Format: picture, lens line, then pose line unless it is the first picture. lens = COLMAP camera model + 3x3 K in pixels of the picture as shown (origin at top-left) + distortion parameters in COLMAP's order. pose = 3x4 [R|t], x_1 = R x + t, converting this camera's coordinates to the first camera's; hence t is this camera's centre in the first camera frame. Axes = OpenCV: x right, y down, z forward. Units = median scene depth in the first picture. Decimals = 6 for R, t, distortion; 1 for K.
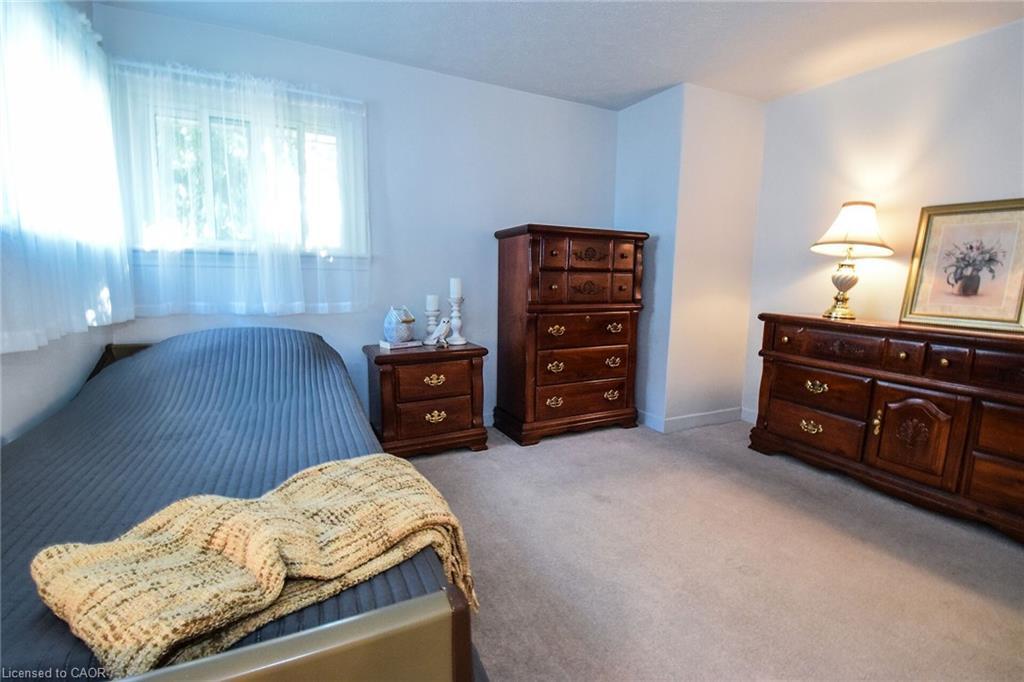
lens RADIAL K [[456.7, 0, 513.5], [0, 456.7, 341.7], [0, 0, 1]] dist [0.008647, -0.018065]
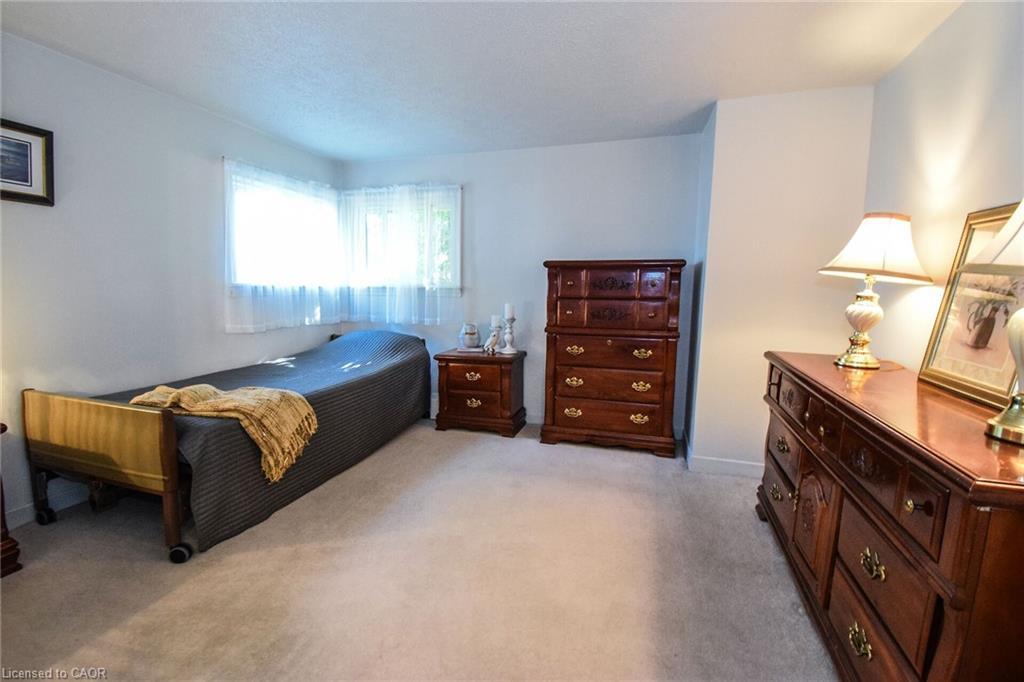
lens RADIAL K [[456.7, 0, 509.9], [0, 456.7, 341.0], [0, 0, 1]] dist [0.008647, -0.018065]
pose [[0.726656, 0.075417, -0.682849, 0.878634], [-0.094904, 0.995446, 0.008949, -0.049106], [0.680414, 0.058302, 0.730505, 0.054054]]
